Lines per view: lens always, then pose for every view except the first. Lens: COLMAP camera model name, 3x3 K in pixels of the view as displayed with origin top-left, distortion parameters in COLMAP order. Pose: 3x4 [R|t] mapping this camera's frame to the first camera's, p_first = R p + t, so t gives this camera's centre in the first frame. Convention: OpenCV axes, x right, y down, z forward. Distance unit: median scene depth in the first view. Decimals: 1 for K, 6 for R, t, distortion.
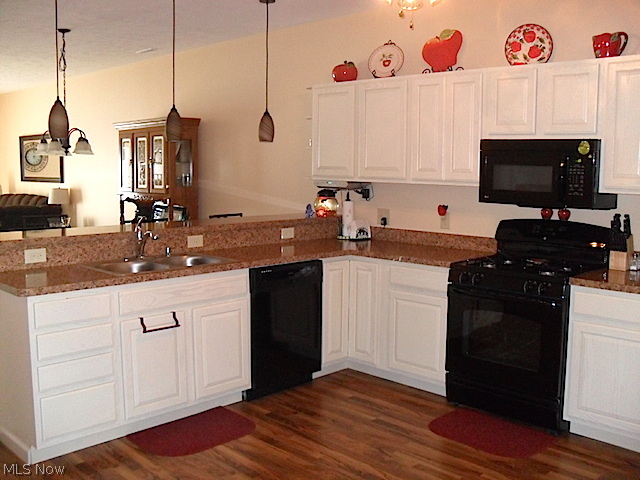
lens RADIAL K [[654.4, 0, 320.0], [0, 654.4, 240.0], [0, 0, 1]] dist [-0.215604, 0.254430]
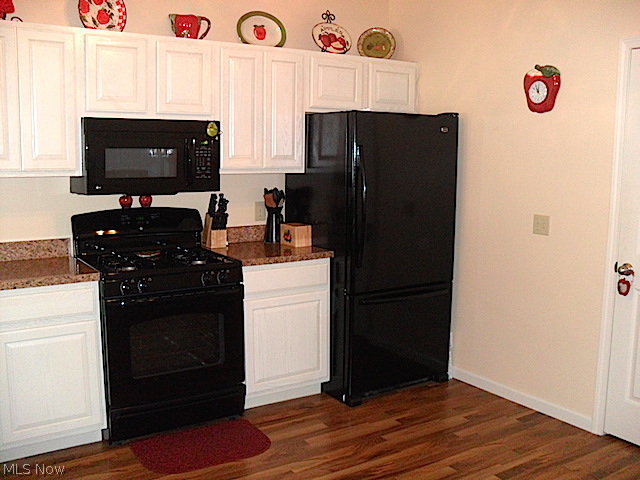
lens RADIAL K [[662.9, 0, 320.0], [0, 662.9, 240.0], [0, 0, 1]] dist [-0.219308, 0.278081]
pose [[0.193589, -0.136382, 0.971557, -0.492021], [0.105765, 0.987421, 0.117535, -0.067513], [-0.975365, 0.080003, 0.205578, 0.554607]]
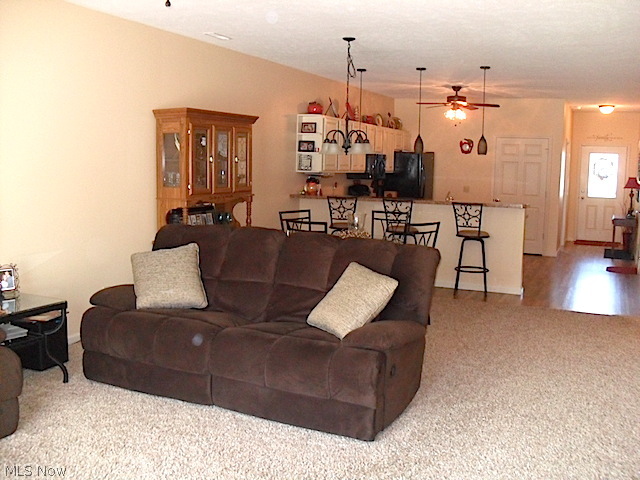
lens RADIAL K [[654.4, 0, 320.0], [0, 654.4, 240.0], [0, 0, 1]] dist [-0.215604, 0.254430]
pose [[-0.346171, -0.122671, 0.930117, -2.006569], [0.086238, 0.983057, 0.161749, -0.246004], [-0.934199, 0.136204, -0.329727, 2.015834]]
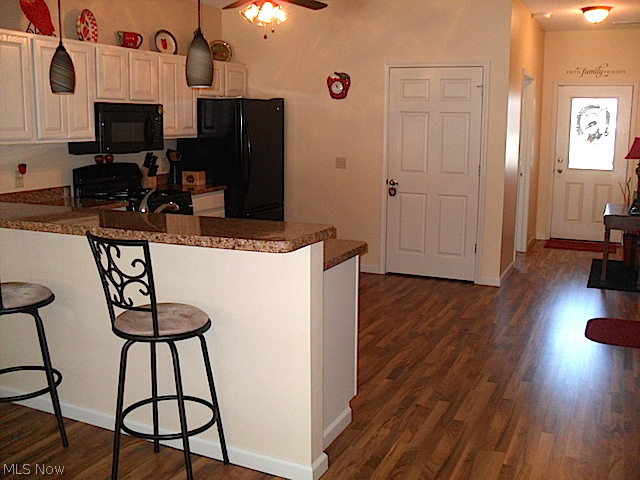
lens RADIAL K [[654.4, 0, 320.0], [0, 654.4, 240.0], [0, 0, 1]] dist [-0.215604, 0.254430]
pose [[-0.342850, -0.174802, 0.922983, -1.049387], [0.101557, 0.969879, 0.221408, -0.125974], [-0.933885, 0.169645, -0.314770, 1.025996]]
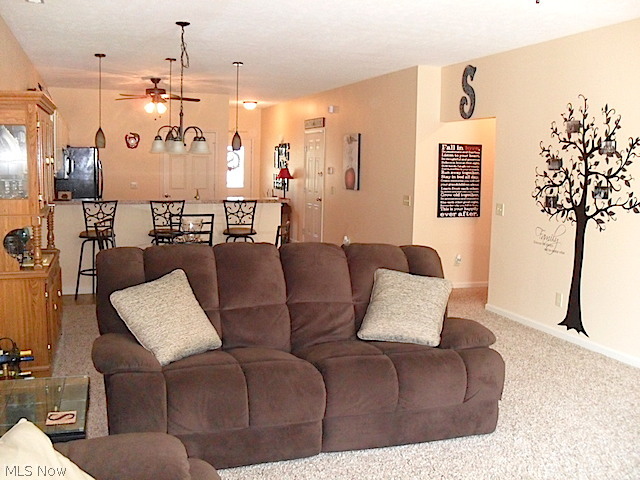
lens RADIAL K [[662.9, 0, 320.0], [0, 662.9, 240.0], [0, 0, 1]] dist [-0.219308, 0.278081]
pose [[-0.902117, -0.069986, 0.425779, -1.421406], [0.027518, 0.975419, 0.218634, -0.304127], [-0.430614, 0.208950, -0.878016, 2.543697]]
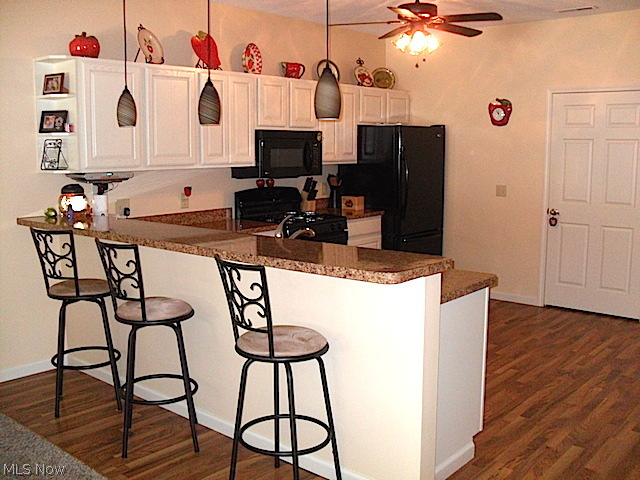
lens RADIAL K [[654.4, 0, 320.0], [0, 654.4, 240.0], [0, 0, 1]] dist [-0.215604, 0.254430]
pose [[-0.068324, -0.149933, 0.986333, -1.073683], [0.117434, 0.980561, 0.157190, -0.128665], [-0.990728, 0.126568, -0.049389, 0.965606]]
